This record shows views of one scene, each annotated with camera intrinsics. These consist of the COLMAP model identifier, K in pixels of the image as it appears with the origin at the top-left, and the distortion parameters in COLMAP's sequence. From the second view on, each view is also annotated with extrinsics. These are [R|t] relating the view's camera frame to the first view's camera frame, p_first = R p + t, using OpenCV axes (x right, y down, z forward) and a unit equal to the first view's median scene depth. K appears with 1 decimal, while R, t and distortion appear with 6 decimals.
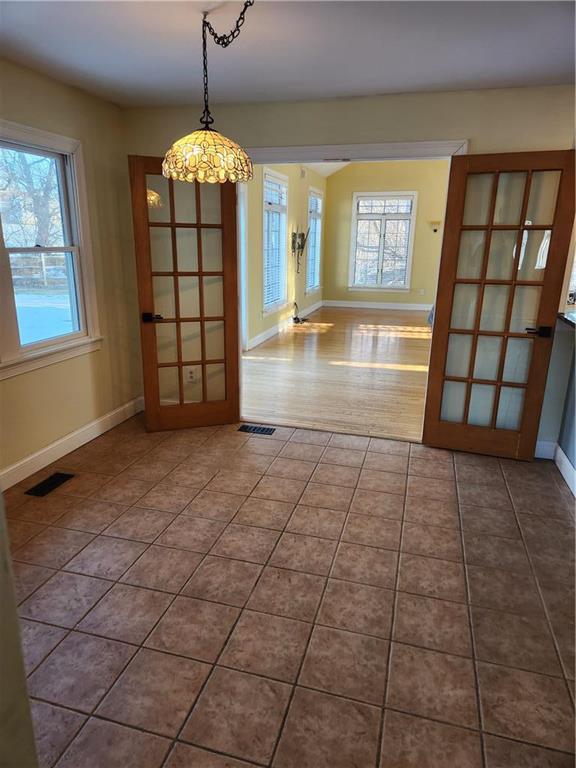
lens RADIAL K [[510.4, 0, 284.7], [0, 510.4, 383.8], [0, 0, 1]] dist [0.063556, -0.009866]
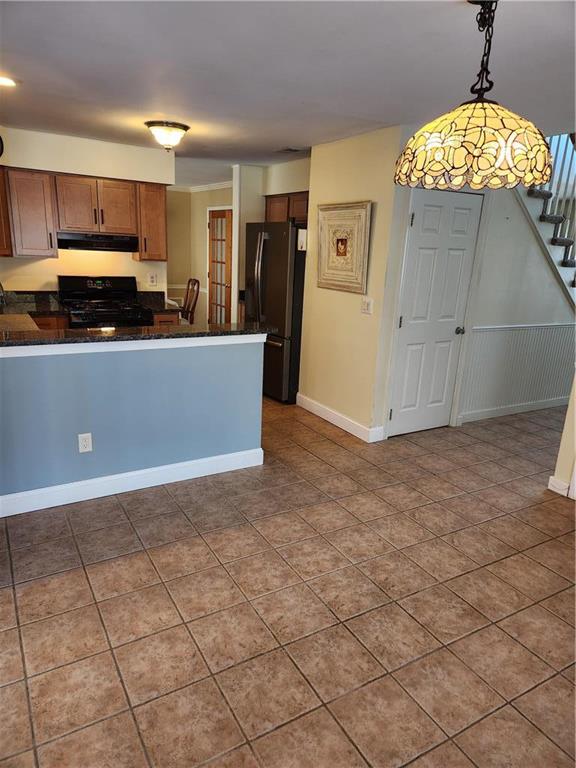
lens RADIAL K [[513.9, 0, 282.7], [0, 513.9, 383.8], [0, 0, 1]] dist [0.076234, -0.059787]
pose [[-0.716848, -0.229874, 0.658245, -0.412084], [0.136668, 0.879445, 0.455958, -0.455657], [-0.683704, 0.416814, -0.599012, 1.464355]]
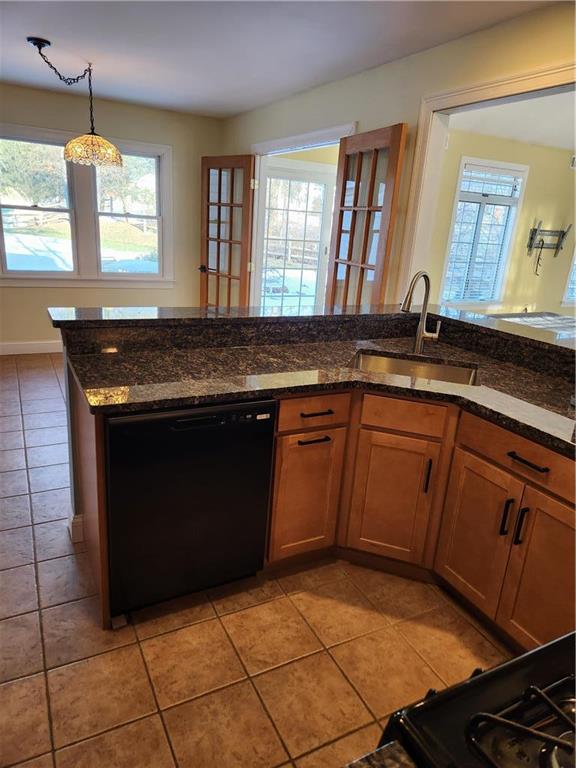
lens RADIAL K [[513.9, 0, 285.1], [0, 513.9, 385.7], [0, 0, 1]] dist [0.076234, -0.059787]
pose [[0.682221, 0.253421, -0.685823, 1.396111], [-0.257153, 0.961246, 0.099391, -0.043893], [0.684432, 0.108554, 0.720950, 0.280634]]
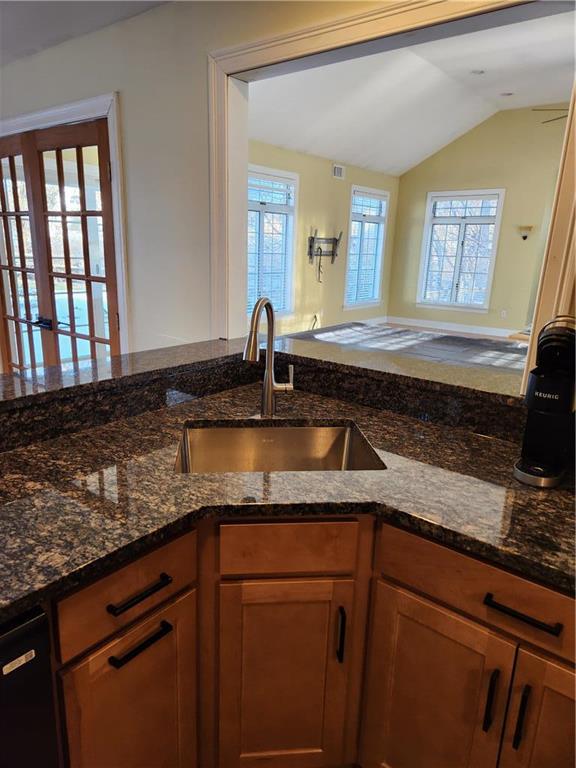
lens RADIAL K [[513.9, 0, 279.7], [0, 513.9, 384.3], [0, 0, 1]] dist [0.076234, -0.059787]
pose [[0.918225, 0.116497, -0.378538, 1.139820], [-0.125887, 0.992045, -0.000059, -0.111992], [0.375520, 0.047707, 0.925586, 0.538476]]
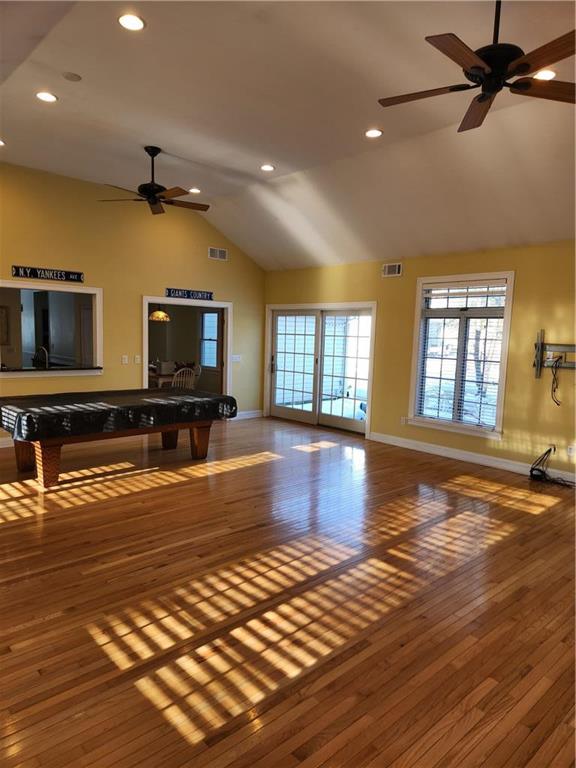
lens RADIAL K [[513.9, 0, 287.4], [0, 513.9, 388.4], [0, 0, 1]] dist [0.076234, -0.059787]
pose [[-0.523754, 0.066069, -0.849304, 2.629507], [-0.265137, 0.934825, 0.236228, -1.057746], [0.809558, 0.348907, -0.472101, 3.642203]]
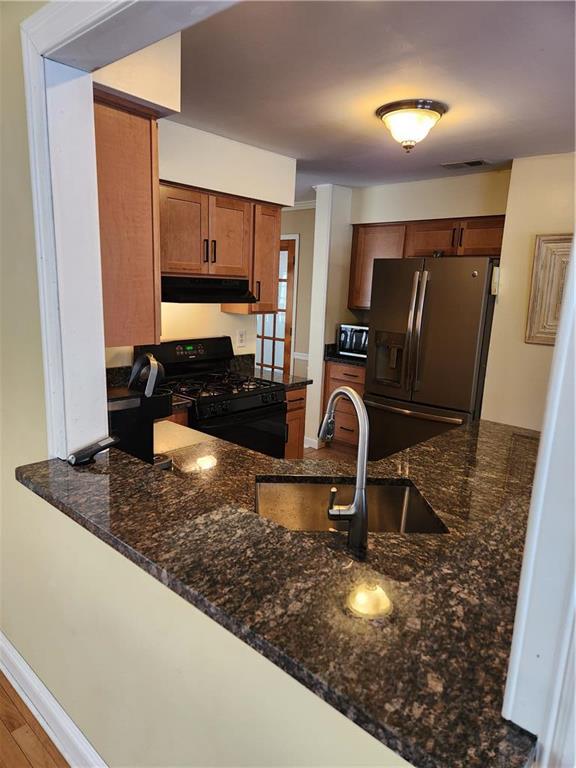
lens RADIAL K [[513.9, 0, 284.4], [0, 513.9, 385.0], [0, 0, 1]] dist [0.076234, -0.059787]
pose [[-0.891813, -0.137440, 0.431022, 0.730962], [0.074014, 0.895574, 0.438712, -0.456770], [-0.446308, 0.423151, -0.788513, 1.552688]]
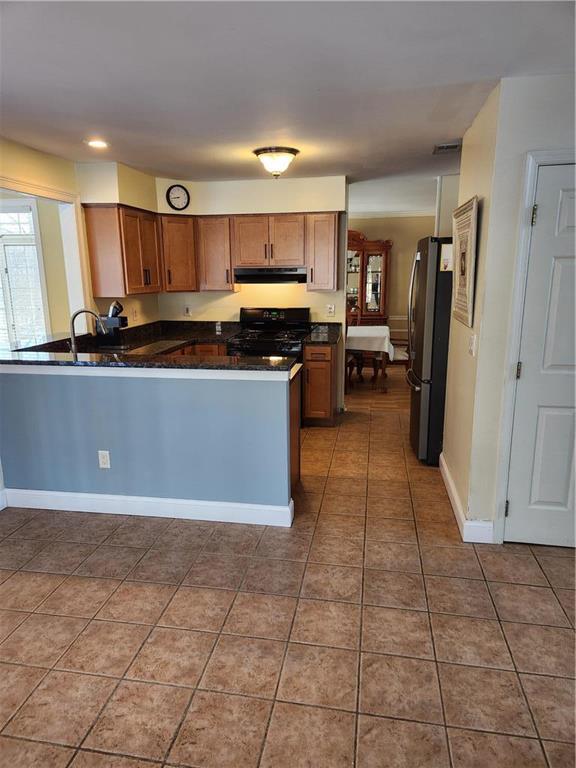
lens RADIAL K [[513.9, 0, 276.6], [0, 513.9, 385.5], [0, 0, 1]] dist [0.076234, -0.059787]
pose [[-0.084379, -0.232799, 0.968857, -0.565266], [0.284790, 0.926131, 0.247336, -0.220068], [-0.954869, 0.296791, -0.011847, 0.674179]]
